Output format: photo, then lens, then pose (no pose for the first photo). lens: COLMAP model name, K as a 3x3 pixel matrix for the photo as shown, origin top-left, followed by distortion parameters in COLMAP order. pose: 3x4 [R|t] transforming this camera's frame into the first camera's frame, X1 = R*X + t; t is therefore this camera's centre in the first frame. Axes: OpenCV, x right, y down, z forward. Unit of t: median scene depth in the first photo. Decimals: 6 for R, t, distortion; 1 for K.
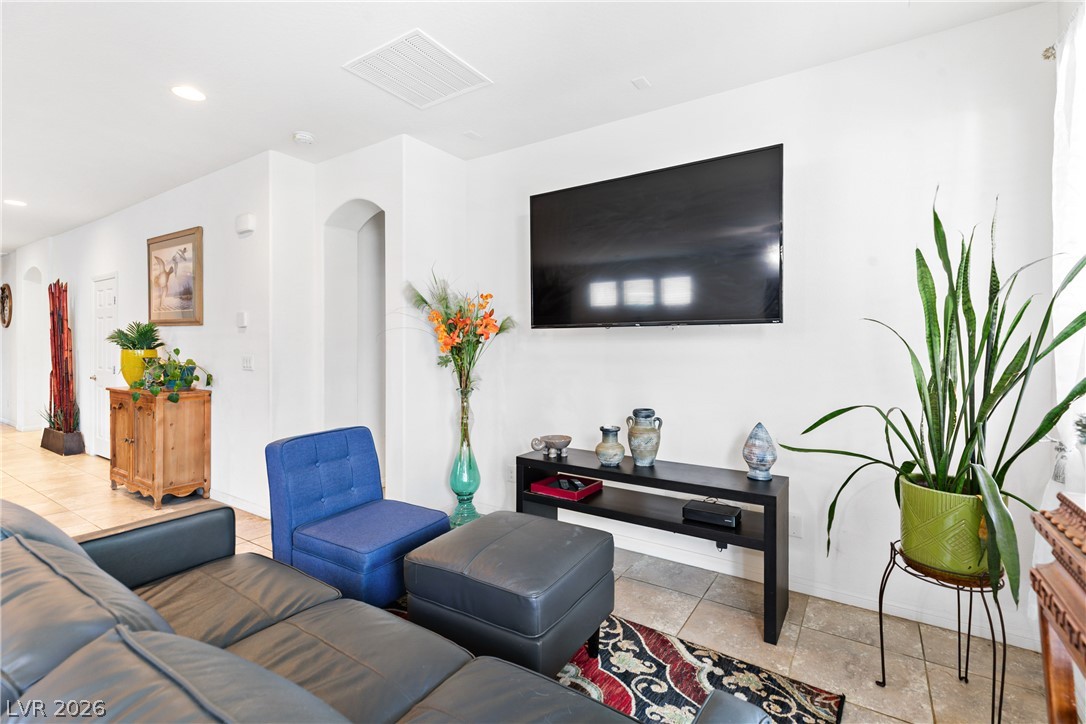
lens RADIAL K [[504.2, 0, 544.2], [0, 504.2, 341.4], [0, 0, 1]] dist [0.000447, -0.000271]
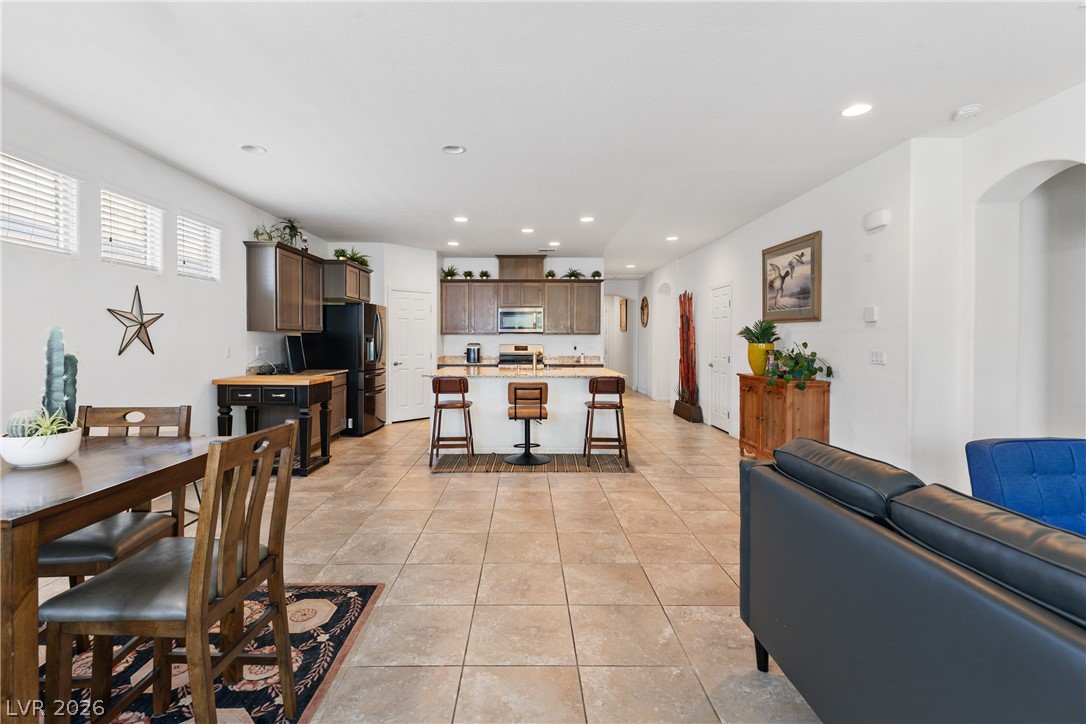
lens RADIAL K [[504.2, 0, 544.2], [0, 504.2, 341.4], [0, 0, 1]] dist [0.000447, -0.000271]
pose [[0.539220, 0.000773, -0.842165, -0.077533], [0.010166, 0.999921, 0.007427, -0.002437], [0.842103, -0.012567, 0.539170, -0.089356]]
